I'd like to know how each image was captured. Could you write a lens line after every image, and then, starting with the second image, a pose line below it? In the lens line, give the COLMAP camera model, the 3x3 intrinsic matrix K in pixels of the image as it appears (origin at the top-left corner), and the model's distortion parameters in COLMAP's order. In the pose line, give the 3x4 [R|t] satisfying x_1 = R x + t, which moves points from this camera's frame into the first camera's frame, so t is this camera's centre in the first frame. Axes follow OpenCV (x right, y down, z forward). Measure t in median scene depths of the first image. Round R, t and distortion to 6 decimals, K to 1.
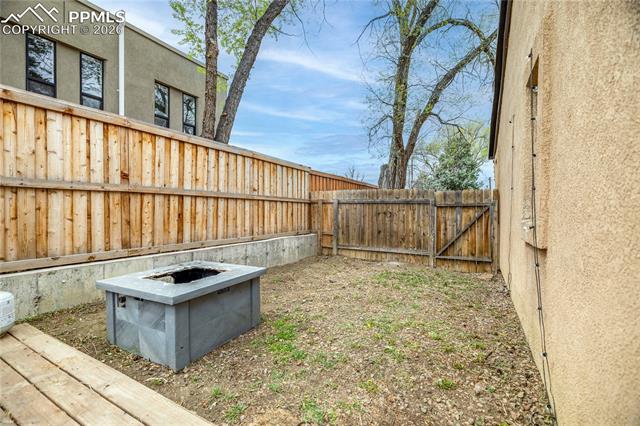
lens RADIAL K [[284.7, 0, 319.8], [0, 284.7, 214.7], [0, 0, 1]] dist [0.002280, -0.000153]
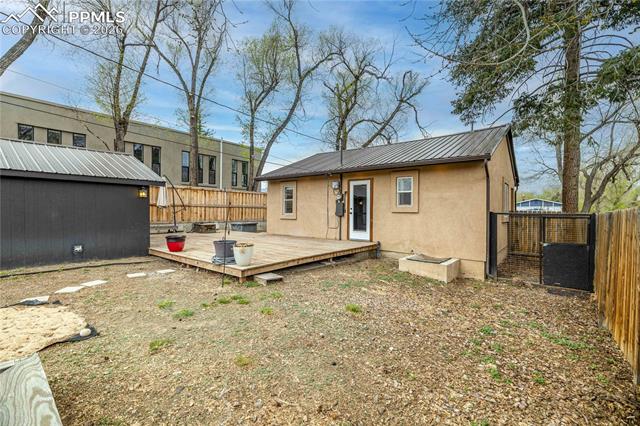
lens RADIAL K [[284.7, 0, 320.2], [0, 284.7, 212.6], [0, 0, 1]] dist [0.002280, -0.000153]
pose [[0.986841, 0.008091, -0.161488, 1.147412], [-0.007759, 0.999966, 0.002684, -0.015438], [0.161505, -0.001395, 0.986871, -2.570861]]
